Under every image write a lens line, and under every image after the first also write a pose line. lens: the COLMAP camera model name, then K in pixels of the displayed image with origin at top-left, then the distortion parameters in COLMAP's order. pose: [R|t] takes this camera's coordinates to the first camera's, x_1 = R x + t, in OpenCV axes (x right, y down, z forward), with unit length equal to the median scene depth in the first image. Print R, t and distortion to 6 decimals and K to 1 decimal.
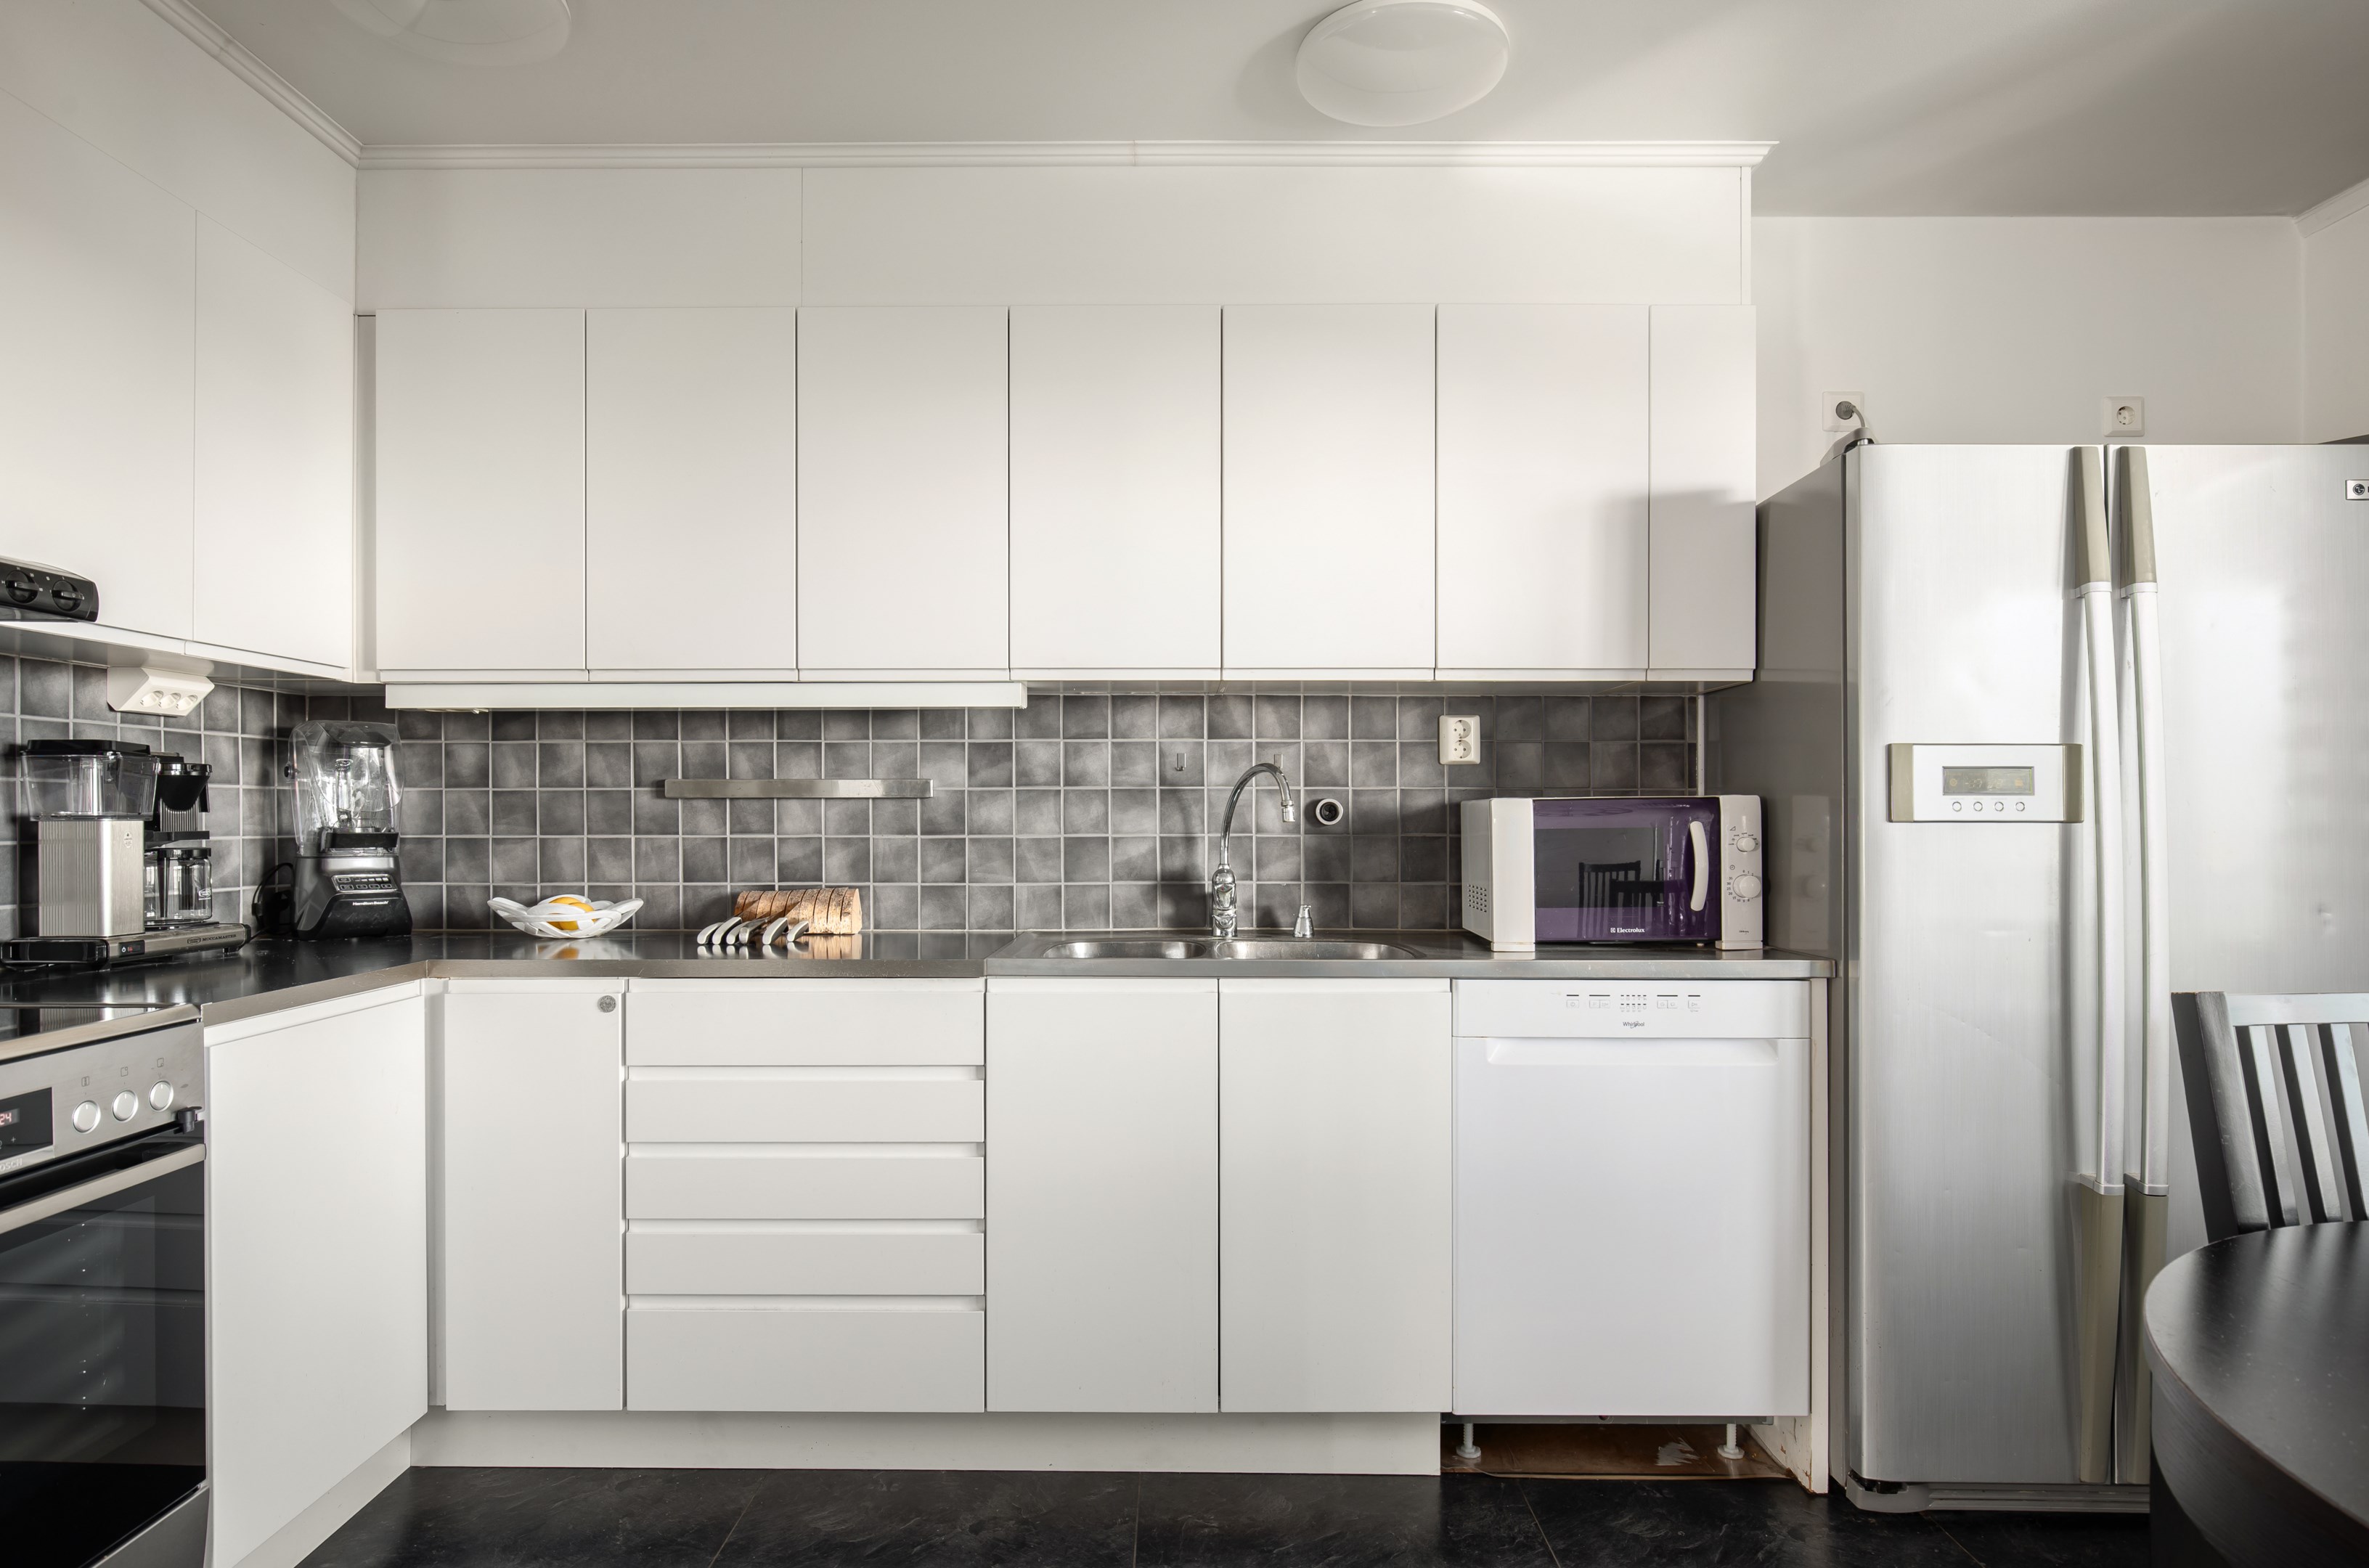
lens RADIAL K [[1336.9, 0, 1145.0], [0, 1336.9, 816.3], [0, 0, 1]] dist [-0.013404, 0.002893]
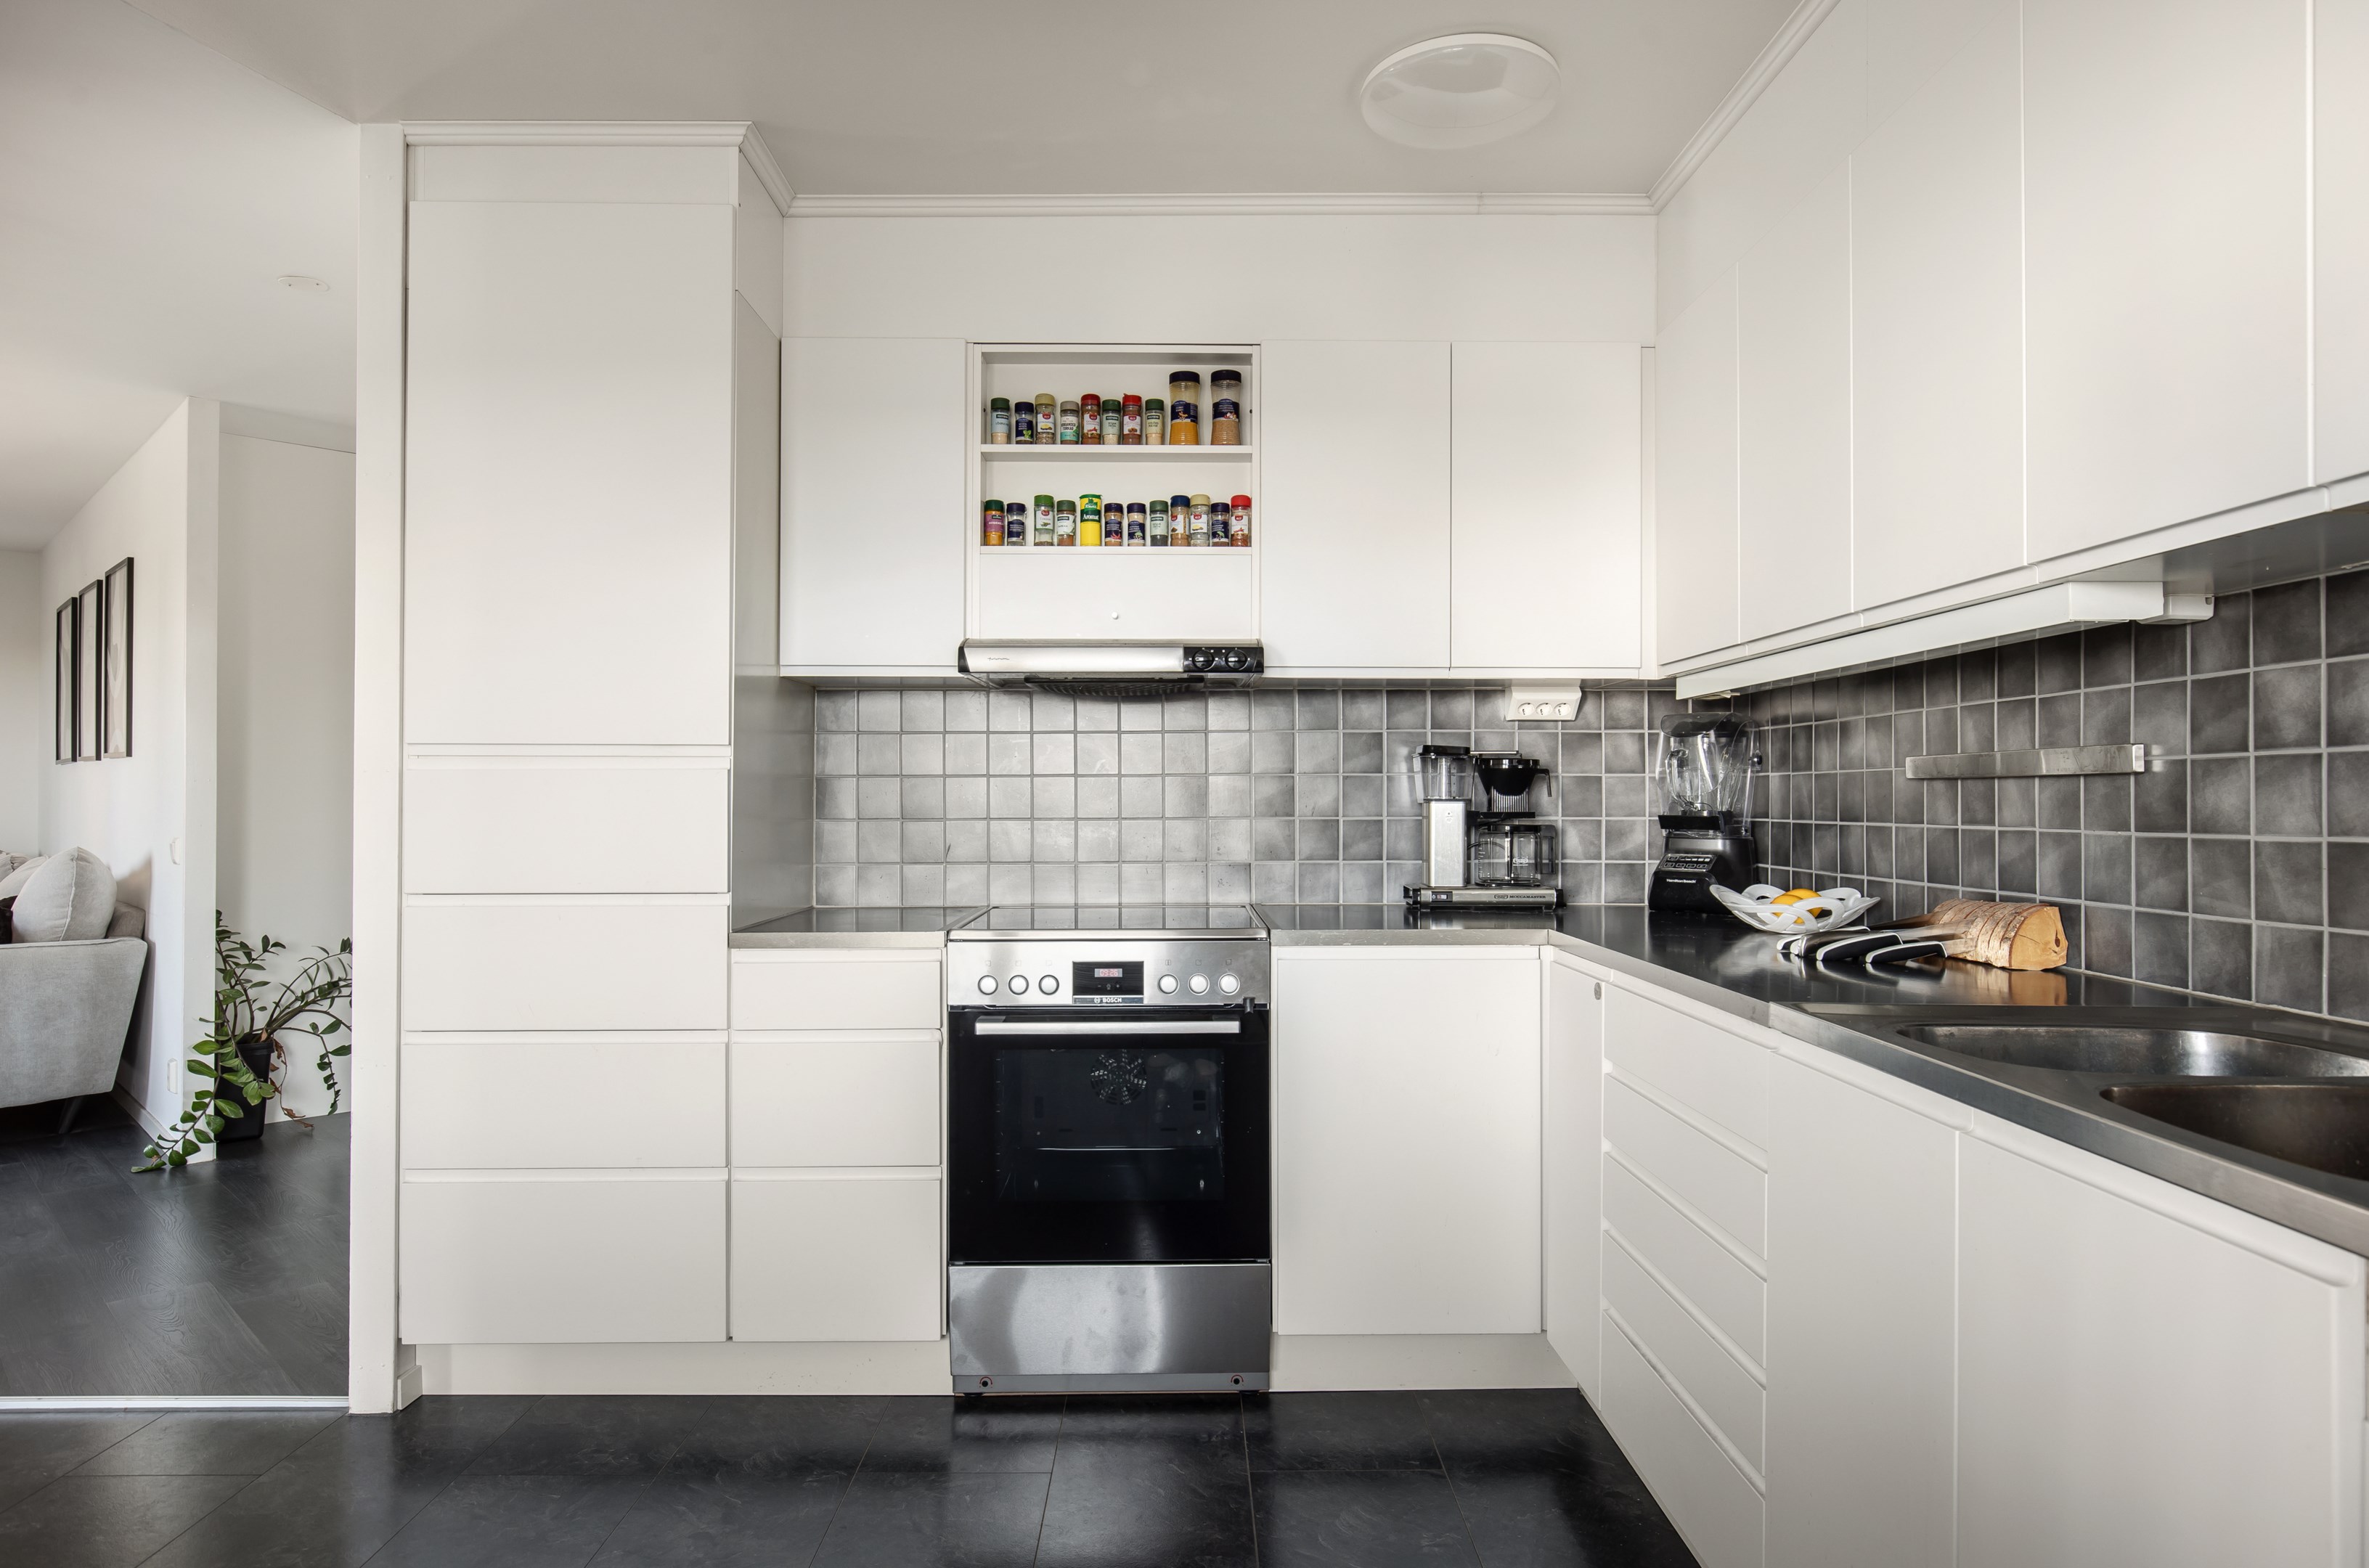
lens RADIAL K [[1336.9, 0, 1188.8], [0, 1336.9, 786.3], [0, 0, 1]] dist [-0.013404, 0.002893]
pose [[0.029248, -0.008914, -0.999532, 0.468539], [-0.001978, 0.999958, -0.008976, -0.001027], [0.999570, 0.002240, 0.029229, 0.544693]]
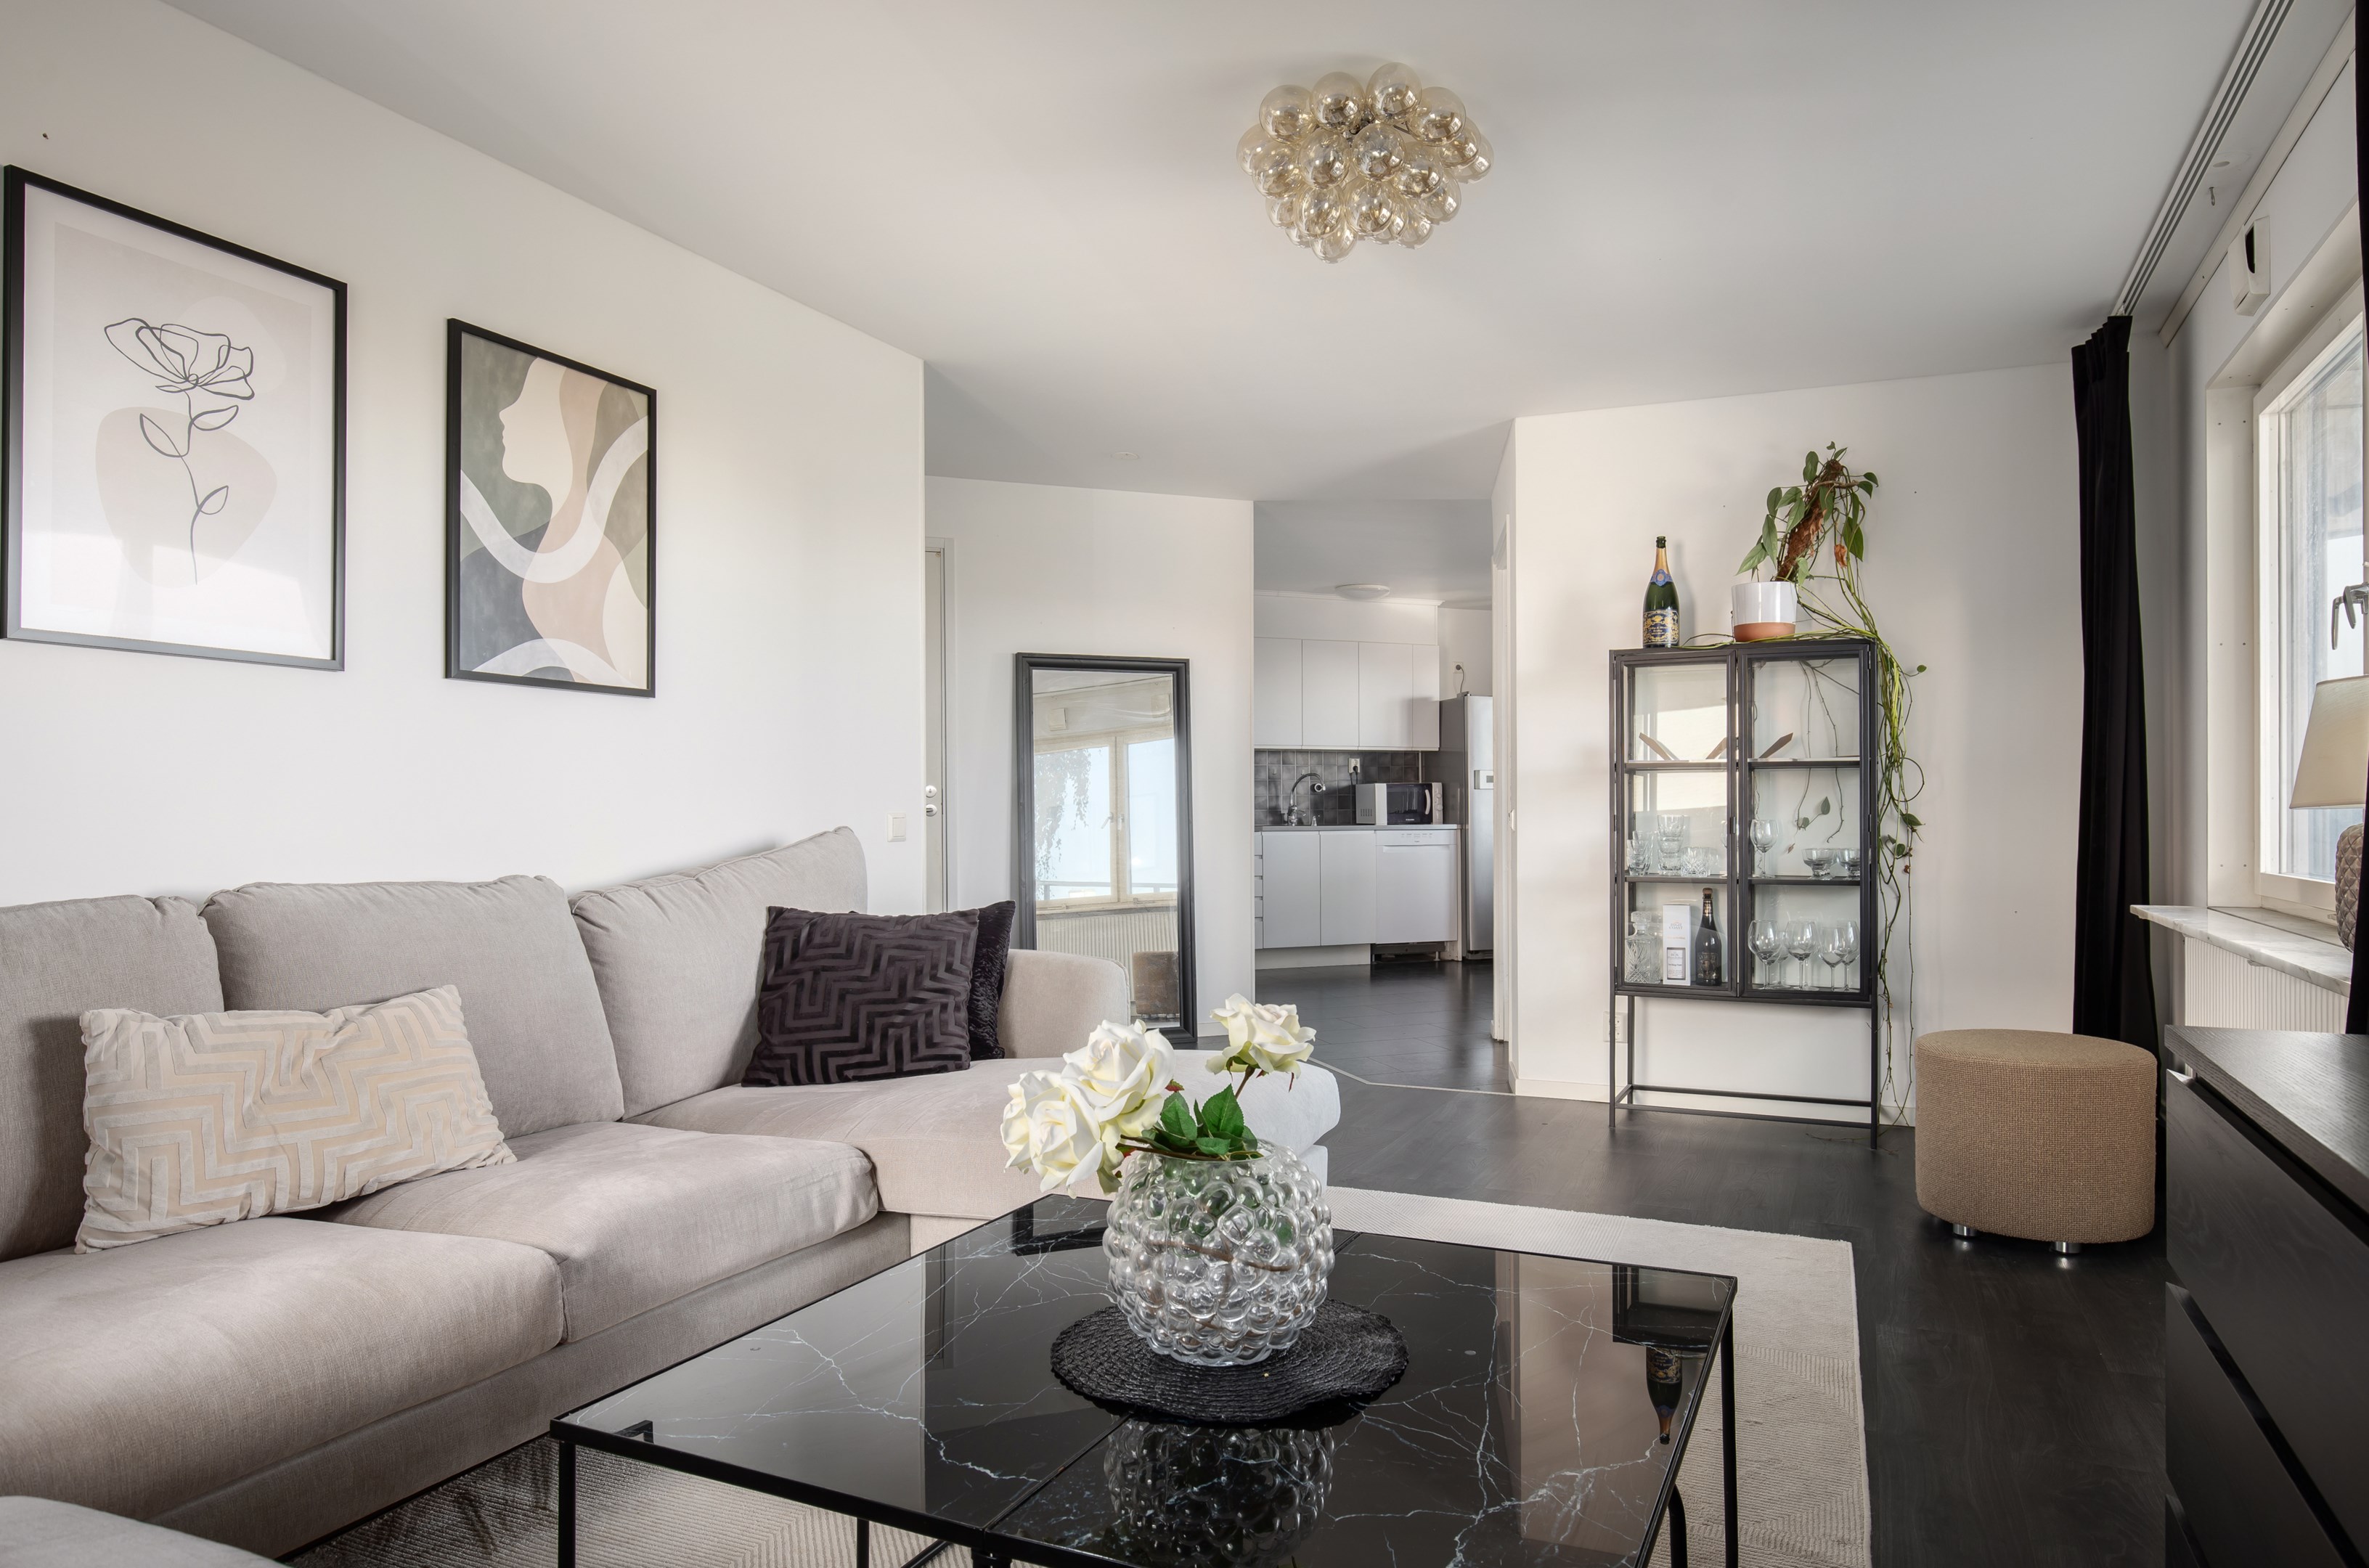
lens RADIAL K [[1426.1, 0, 1189.8], [0, 1426.1, 792.9], [0, 0, 1]] dist [-0.005396, 0.000902]
pose [[0.942508, -0.000002, 0.334182, -1.326921], [0.003330, 0.999950, -0.009387, 0.041725], [-0.334166, 0.009960, 0.942462, -2.177455]]
